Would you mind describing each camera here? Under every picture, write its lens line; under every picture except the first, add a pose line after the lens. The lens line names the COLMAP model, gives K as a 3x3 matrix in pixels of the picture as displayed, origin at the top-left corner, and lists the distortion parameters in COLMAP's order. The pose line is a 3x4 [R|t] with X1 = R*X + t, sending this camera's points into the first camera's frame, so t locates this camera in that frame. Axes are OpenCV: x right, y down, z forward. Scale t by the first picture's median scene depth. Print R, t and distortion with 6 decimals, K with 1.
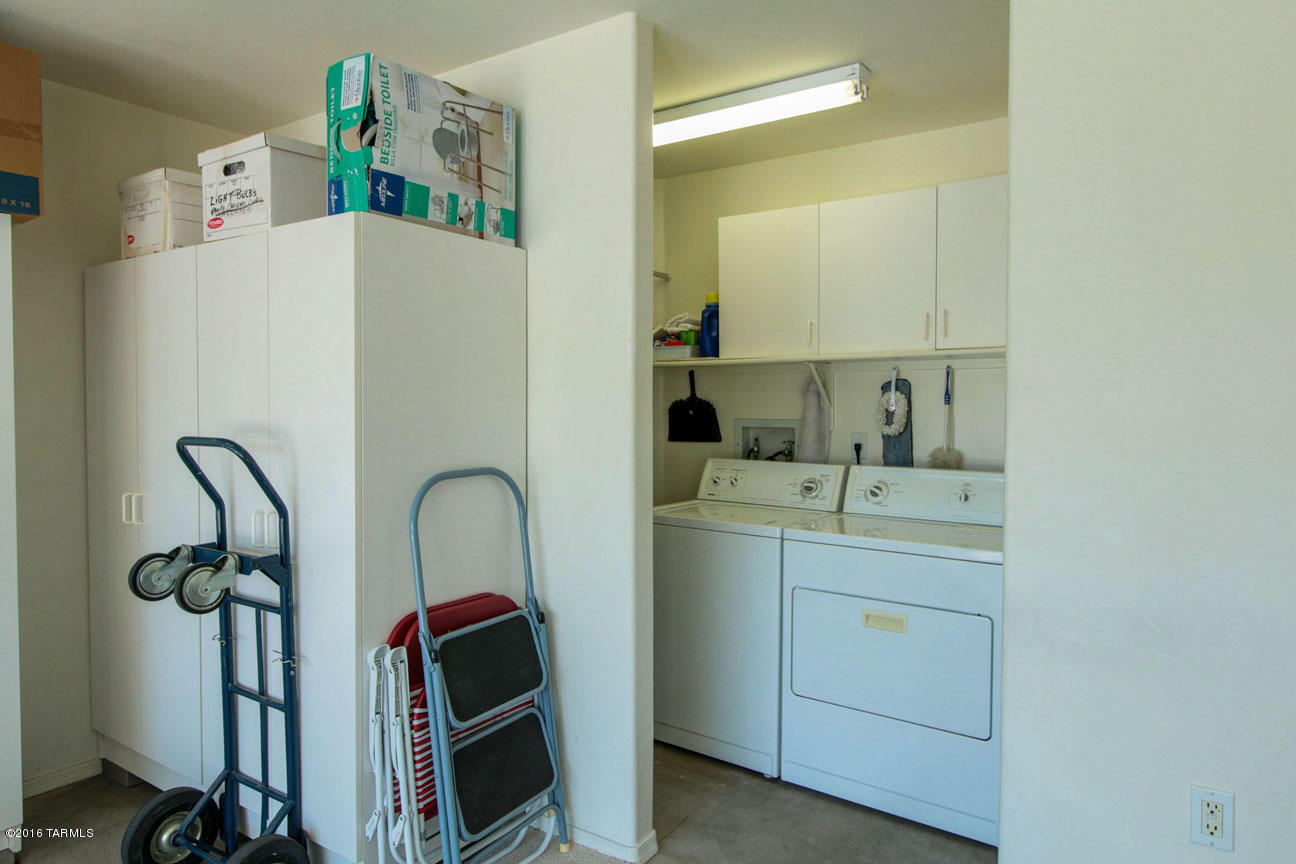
lens RADIAL K [[826.7, 0, 644.4], [0, 826.7, 430.6], [0, 0, 1]] dist [-0.001532, 0.000012]
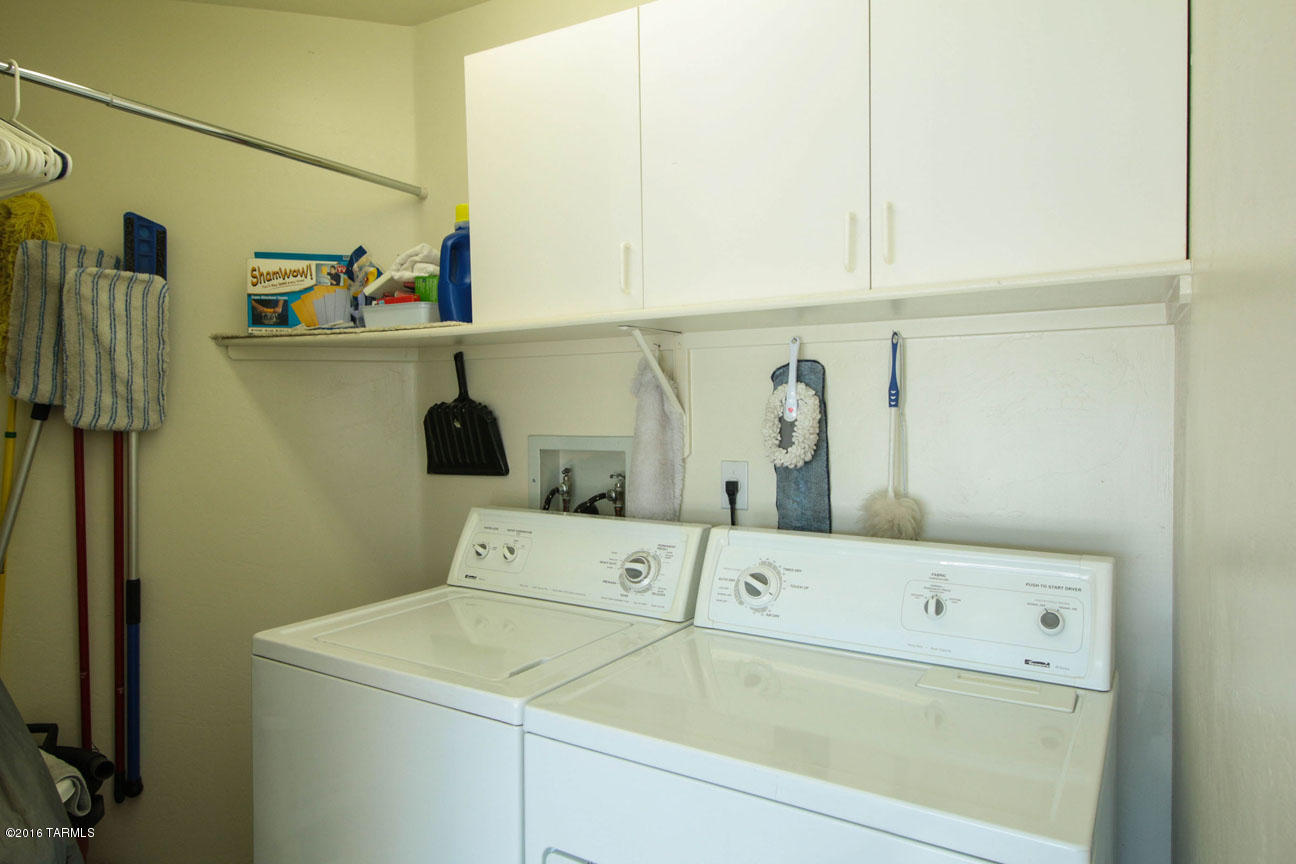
lens RADIAL K [[826.7, 0, 650.9], [0, 826.7, 426.5], [0, 0, 1]] dist [-0.001532, 0.000012]
pose [[0.996850, -0.011162, 0.078517, 0.169080], [0.011848, 0.999896, -0.008281, -0.016672], [-0.078417, 0.009185, 0.996878, 0.481771]]
